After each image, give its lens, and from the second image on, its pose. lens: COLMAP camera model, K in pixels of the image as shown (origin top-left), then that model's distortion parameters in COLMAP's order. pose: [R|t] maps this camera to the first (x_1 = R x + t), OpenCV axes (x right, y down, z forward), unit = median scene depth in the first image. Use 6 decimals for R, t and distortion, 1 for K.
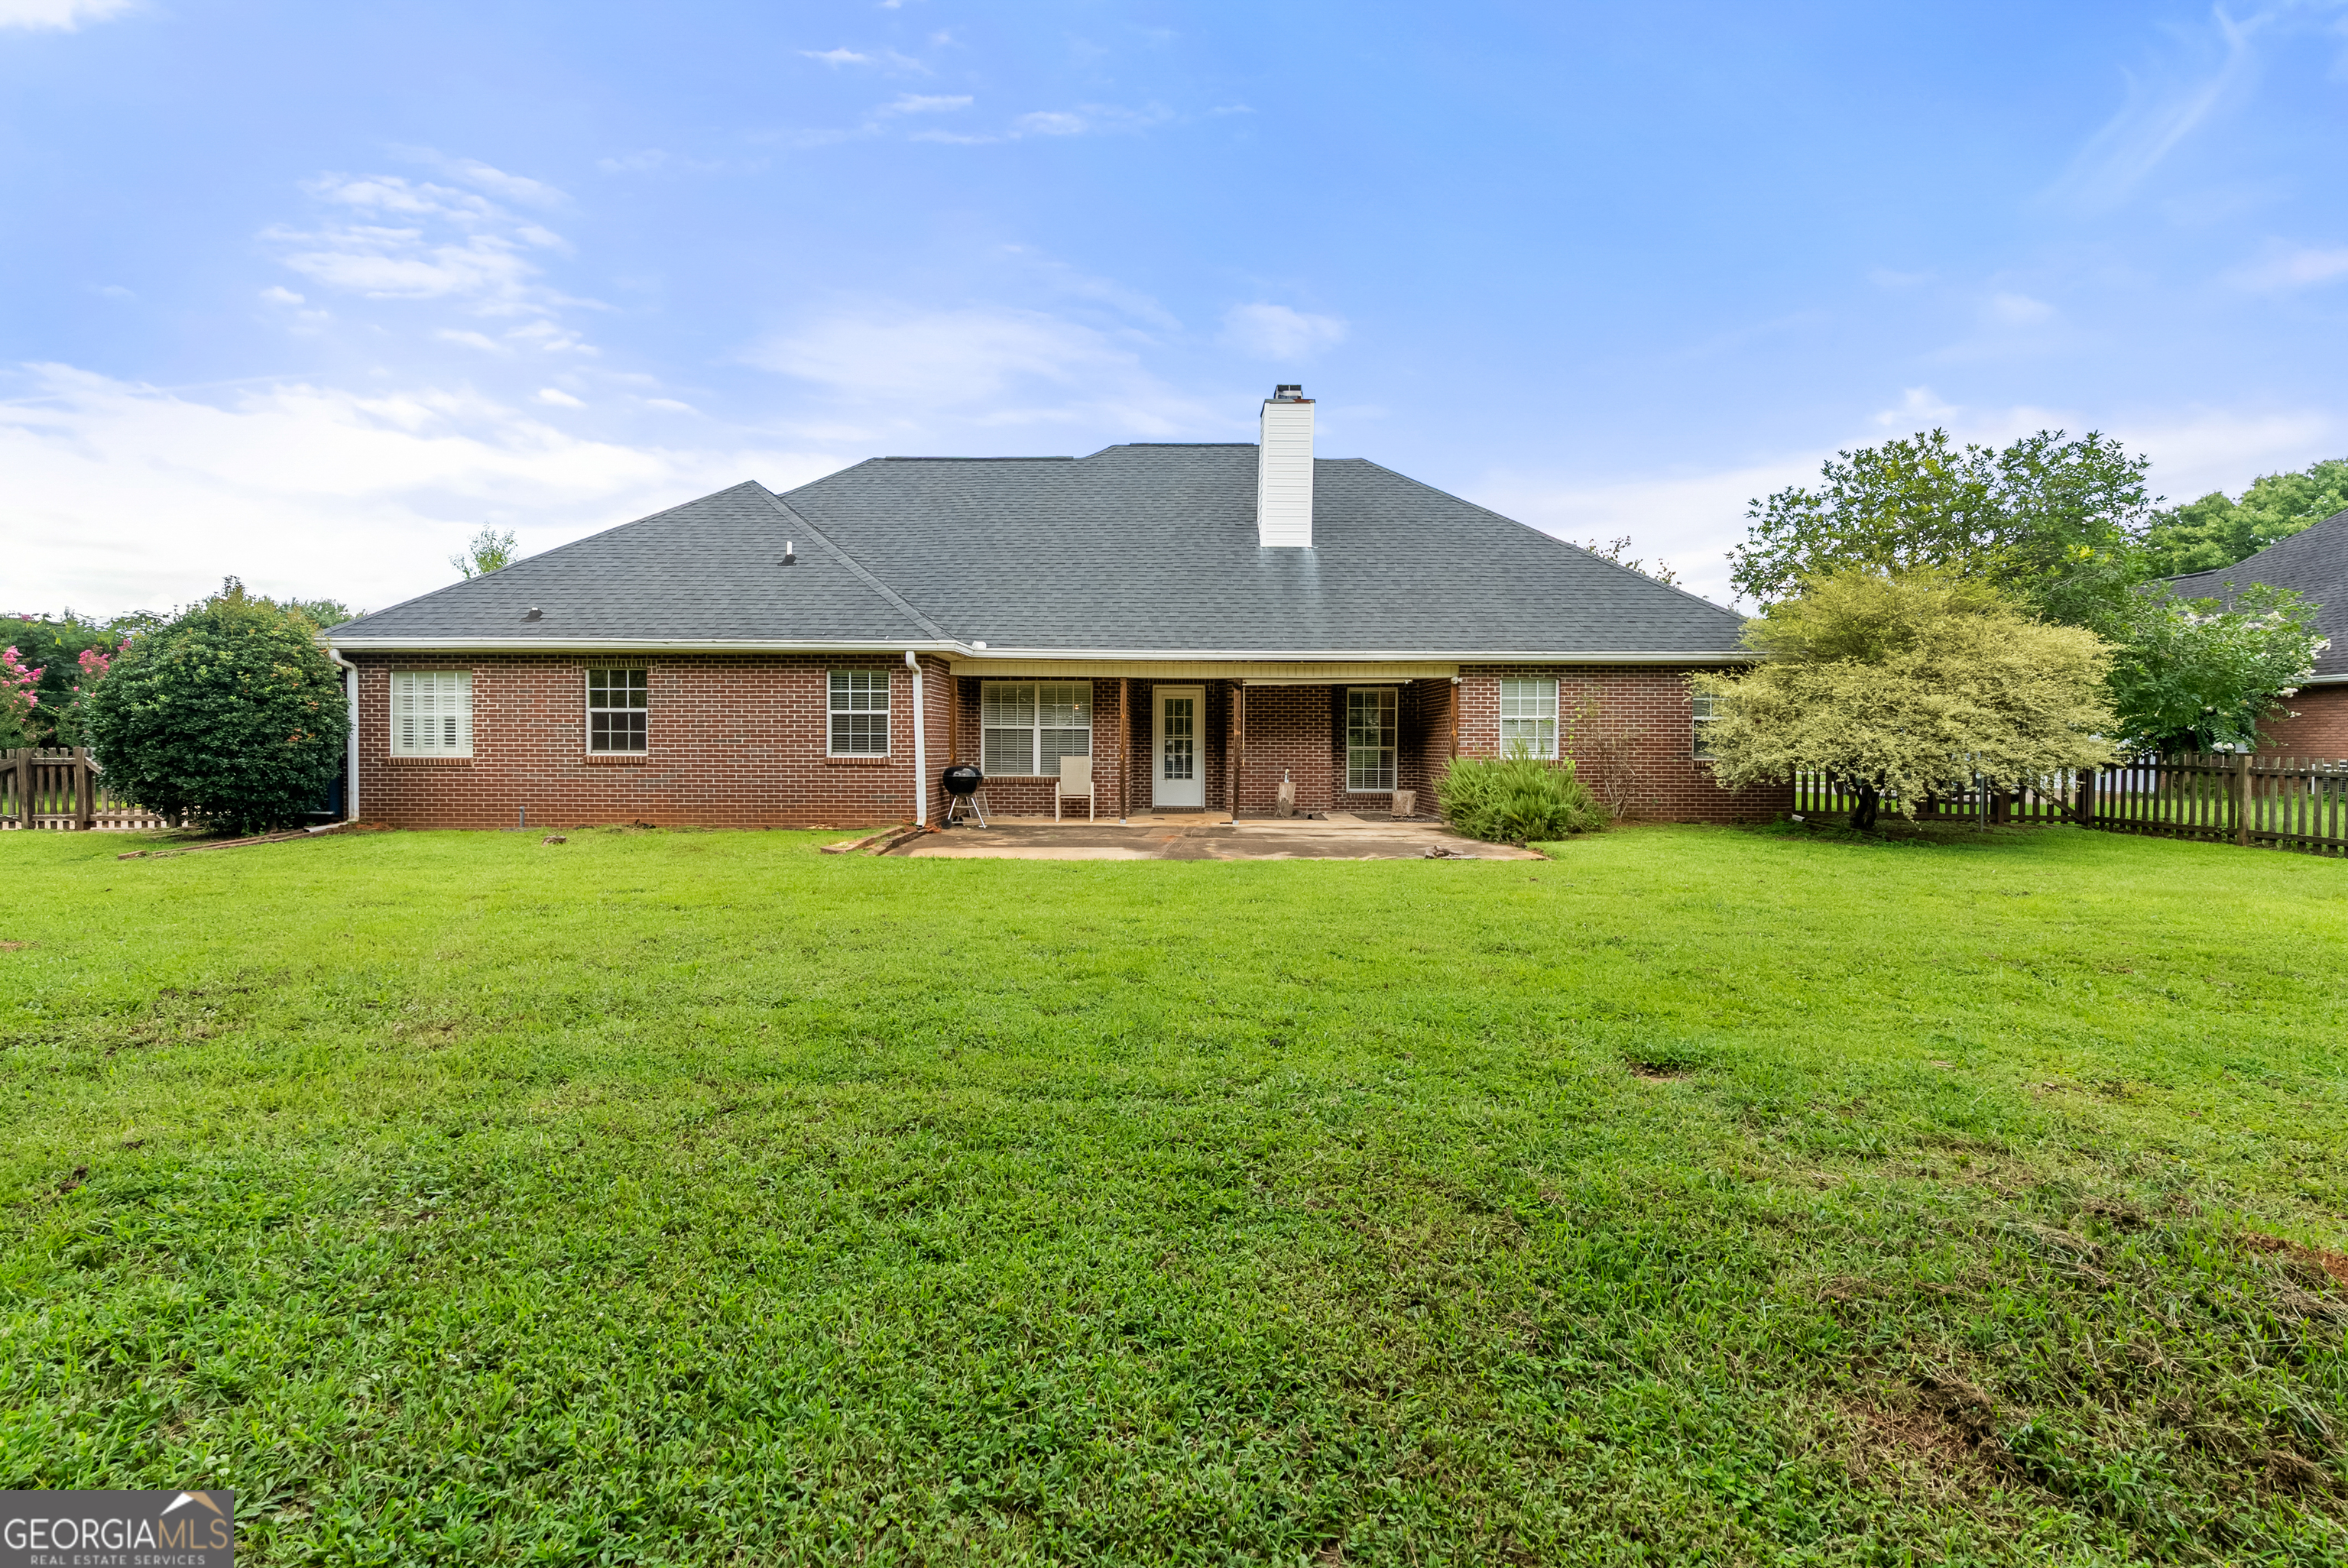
lens RADIAL K [[1097.1, 0, 1175.7], [0, 1097.1, 738.0], [0, 0, 1]] dist [-0.001007, -0.000151]
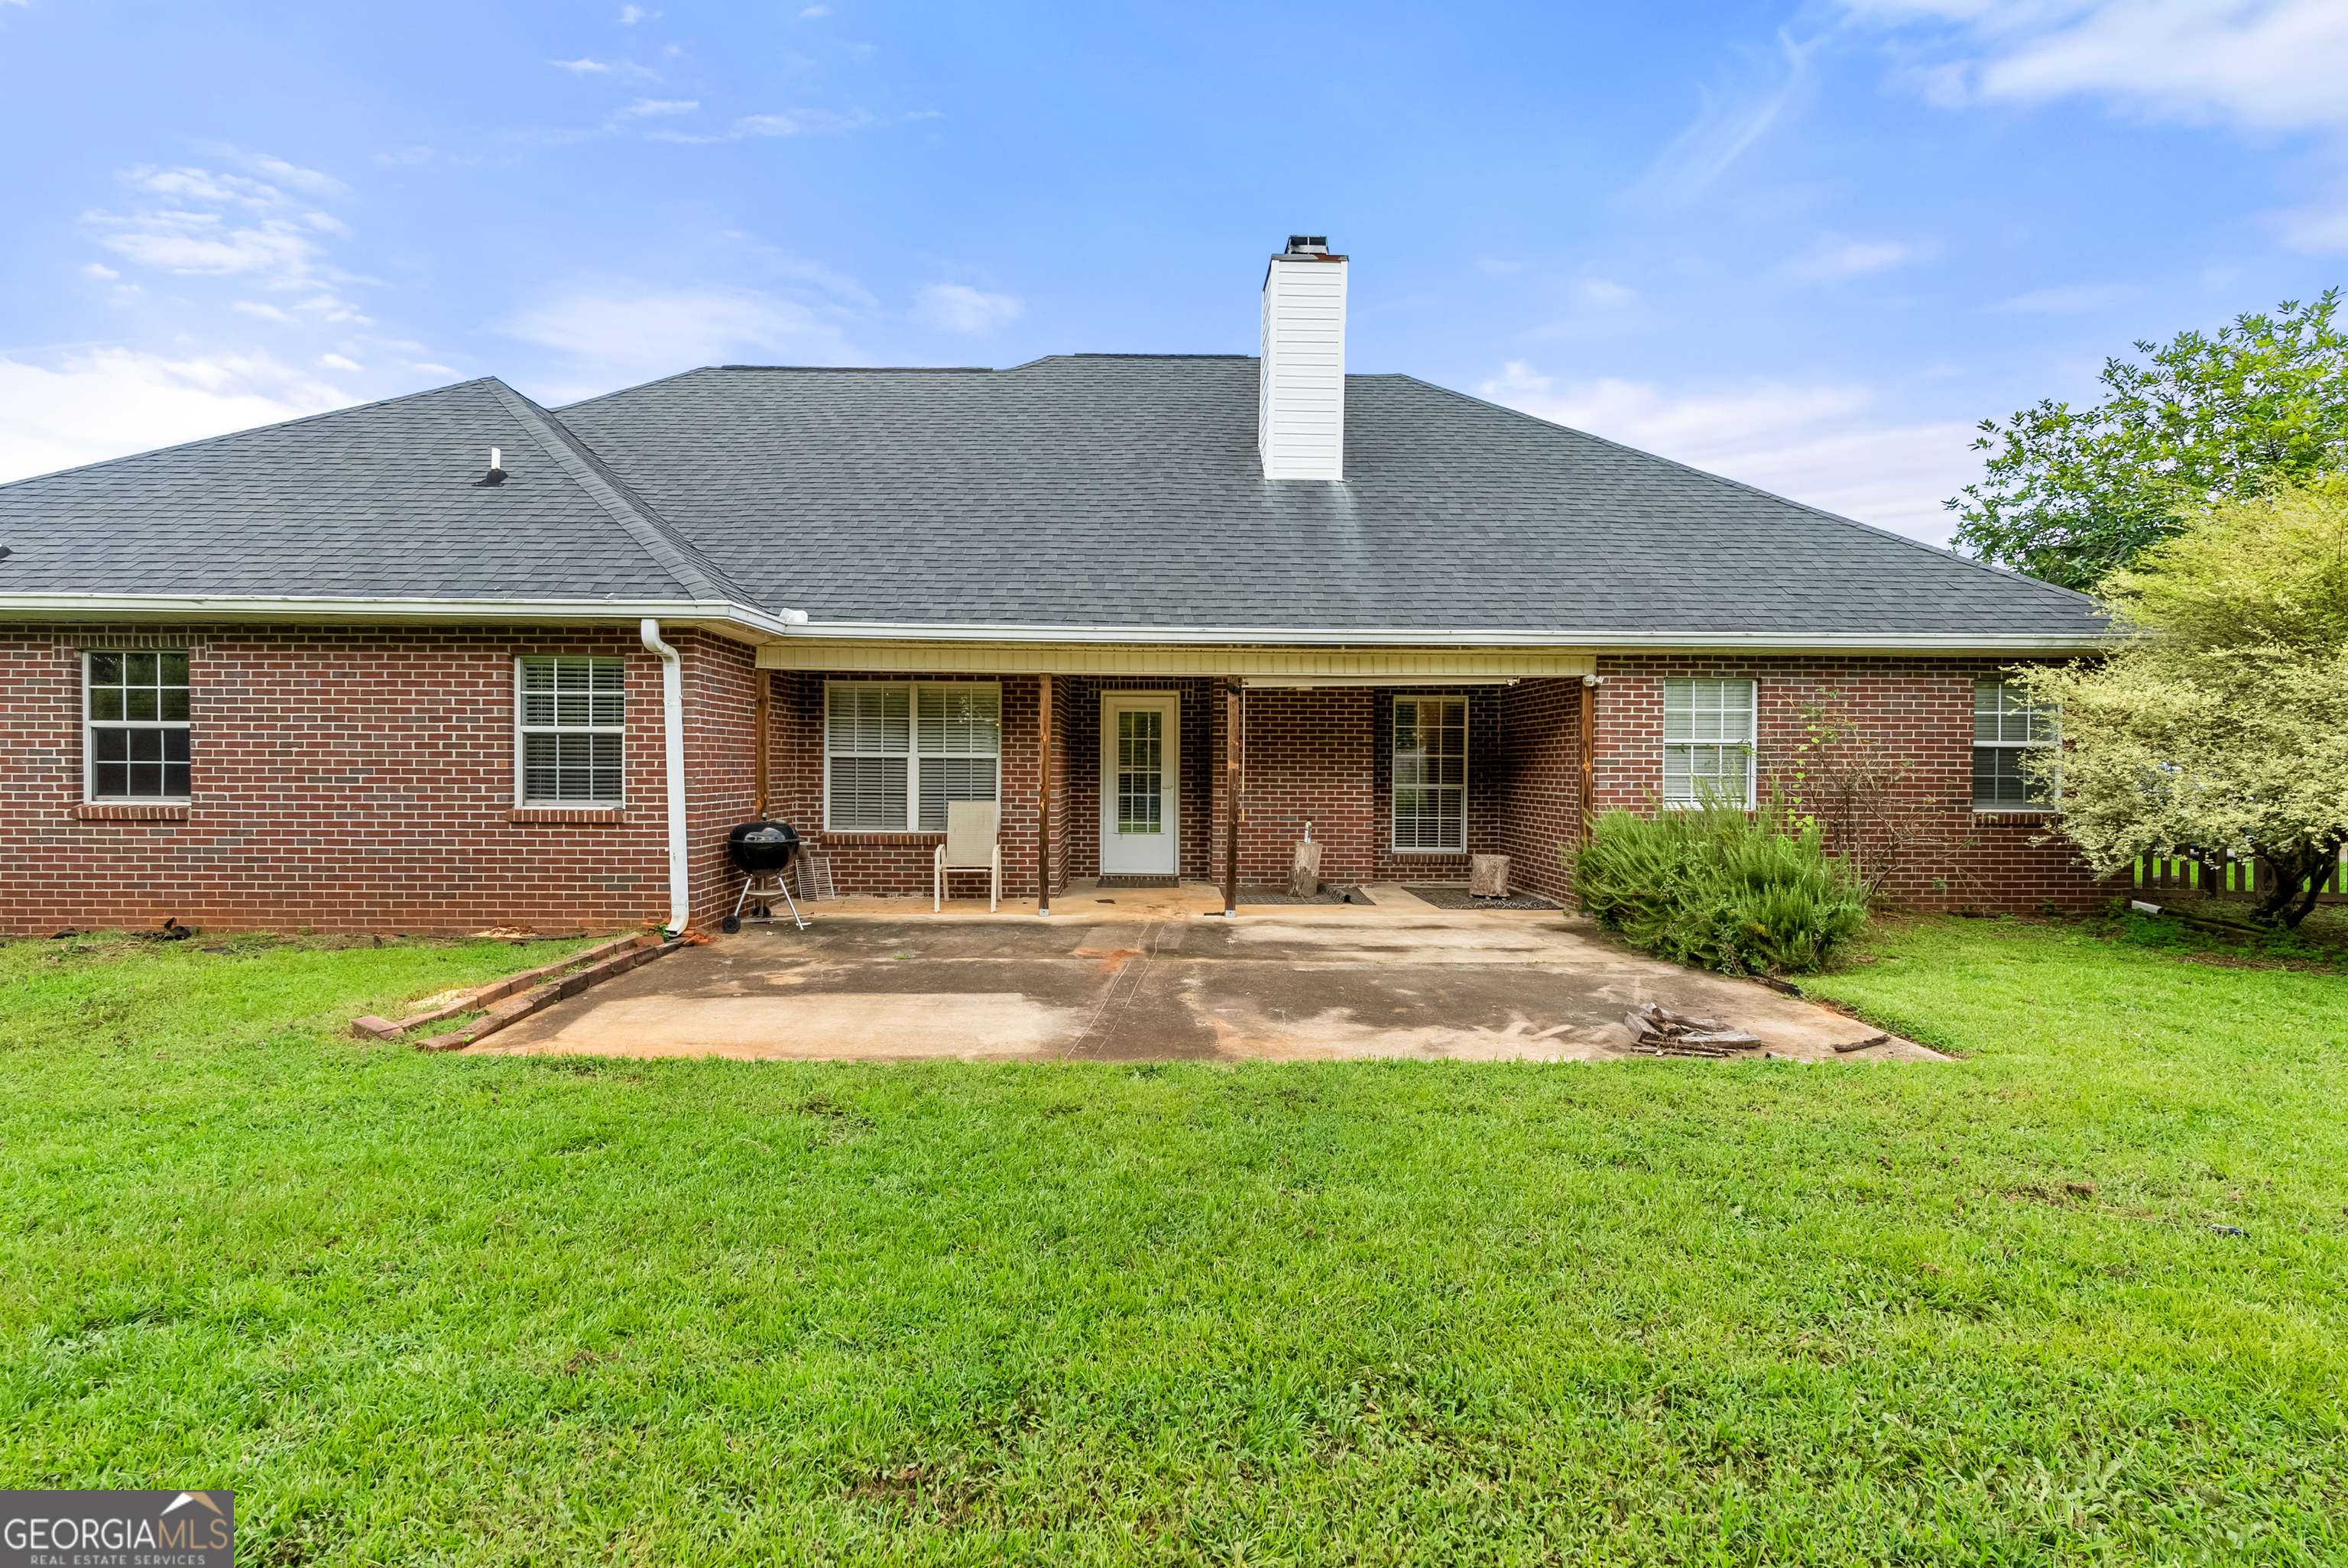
lens RADIAL K [[1097.1, 0, 1175.7], [0, 1097.1, 738.0], [0, 0, 1]] dist [-0.001007, -0.000151]
pose [[0.999667, 0.003002, 0.025635, 0.008182], [-0.002526, 0.999825, -0.018561, -0.008183], [-0.025686, 0.018490, 0.999499, 0.369846]]
